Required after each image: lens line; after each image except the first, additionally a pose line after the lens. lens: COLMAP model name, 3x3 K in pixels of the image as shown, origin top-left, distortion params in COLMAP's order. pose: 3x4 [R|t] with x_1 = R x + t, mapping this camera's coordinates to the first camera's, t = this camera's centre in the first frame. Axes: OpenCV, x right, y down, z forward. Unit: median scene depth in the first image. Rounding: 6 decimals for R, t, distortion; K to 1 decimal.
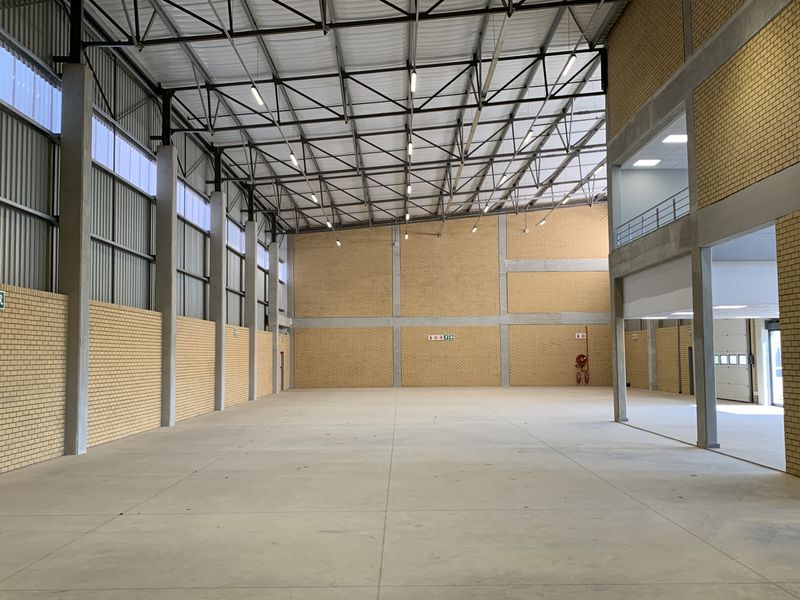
lens RADIAL K [[814.3, 0, 395.7], [0, 814.3, 293.8], [0, 0, 1]] dist [0.040135, 0.000000]
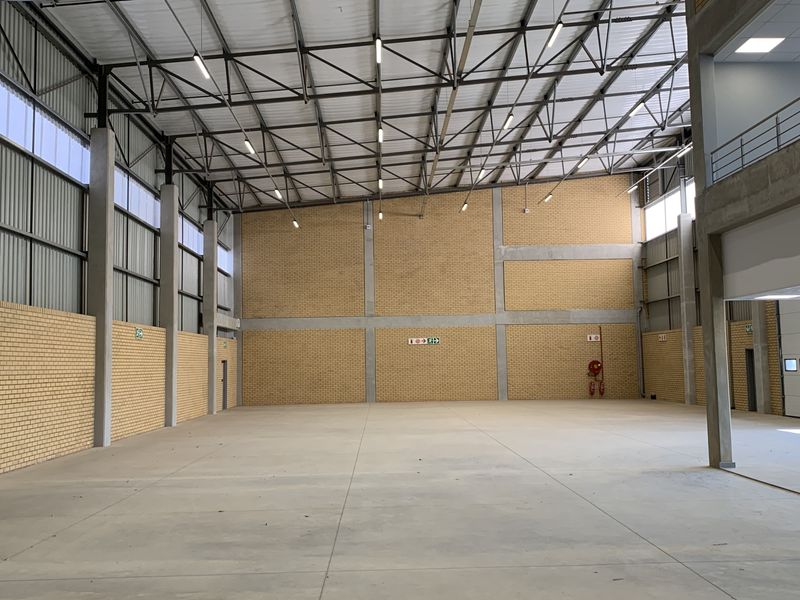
lens RADIAL K [[814.3, 0, 405.9], [0, 814.3, 295.3], [0, 0, 1]] dist [0.040135, 0.000000]
pose [[0.998875, -0.006692, 0.046949, -0.000322], [0.007140, 0.999931, -0.009376, 0.015360], [-0.046883, 0.009701, 0.998853, 0.185766]]
